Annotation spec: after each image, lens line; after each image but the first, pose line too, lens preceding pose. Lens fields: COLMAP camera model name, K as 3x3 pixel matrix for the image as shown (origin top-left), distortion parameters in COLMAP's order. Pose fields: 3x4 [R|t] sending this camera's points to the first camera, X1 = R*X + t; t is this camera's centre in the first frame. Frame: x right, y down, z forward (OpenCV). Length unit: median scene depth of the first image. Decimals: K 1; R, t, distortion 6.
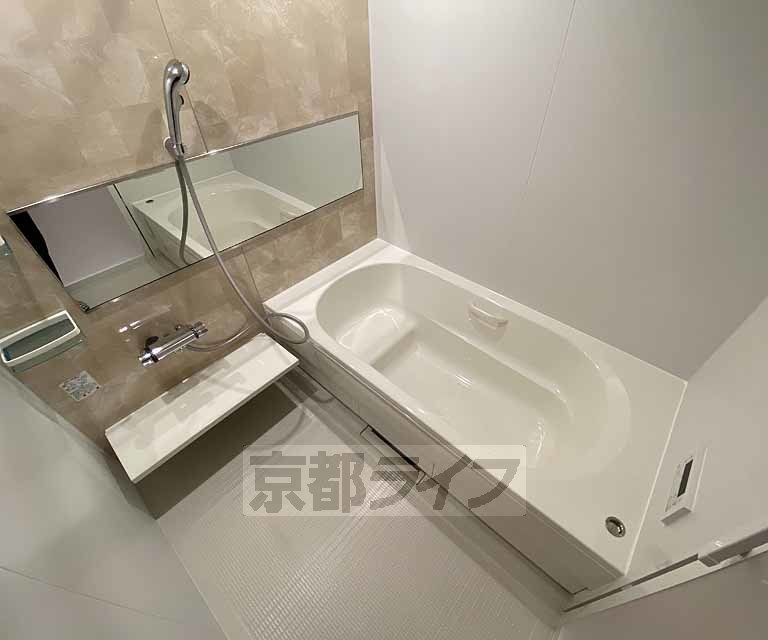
lens RADIAL K [[338.2, 0, 384.0], [0, 338.2, 320.0], [0, 0, 1]] dist [-0.000661, -0.000222]
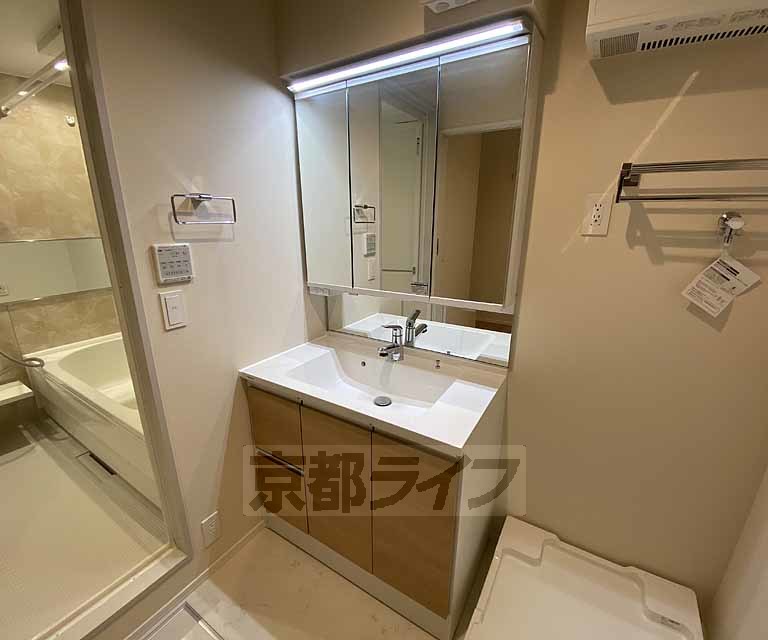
lens RADIAL K [[342.6, 0, 385.2], [0, 342.6, 325.8], [0, 0, 1]] dist [0.001522, -0.014569]
pose [[0.983742, -0.020177, 0.178449, 0.763160], [0.099328, 0.888976, -0.447052, 0.554263], [-0.149617, 0.457509, 0.876527, -0.368360]]
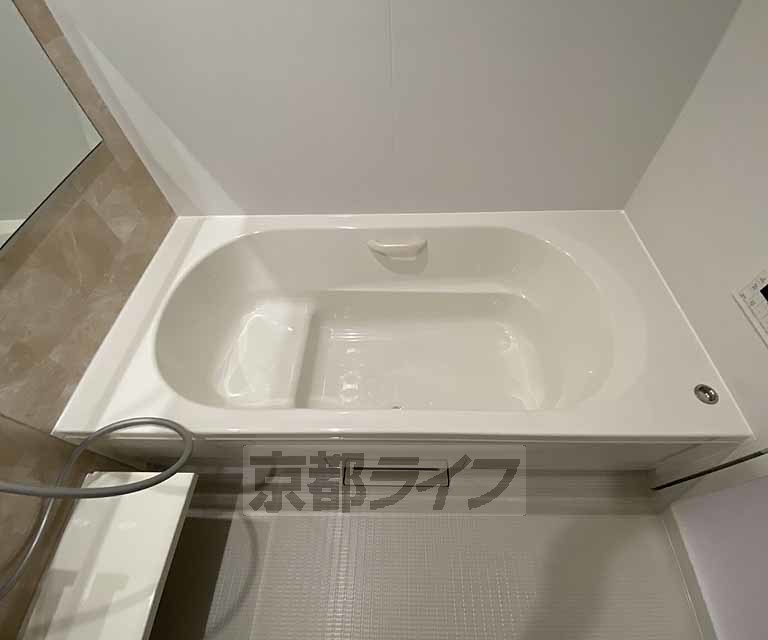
lens RADIAL K [[342.6, 0, 385.2], [0, 342.6, 325.8], [0, 0, 1]] dist [0.001522, -0.014569]
pose [[0.759720, -0.540399, 0.361656, -0.080812], [0.471721, 0.840835, 0.265473, -0.081575], [-0.447554, -0.031084, 0.893716, 0.342507]]
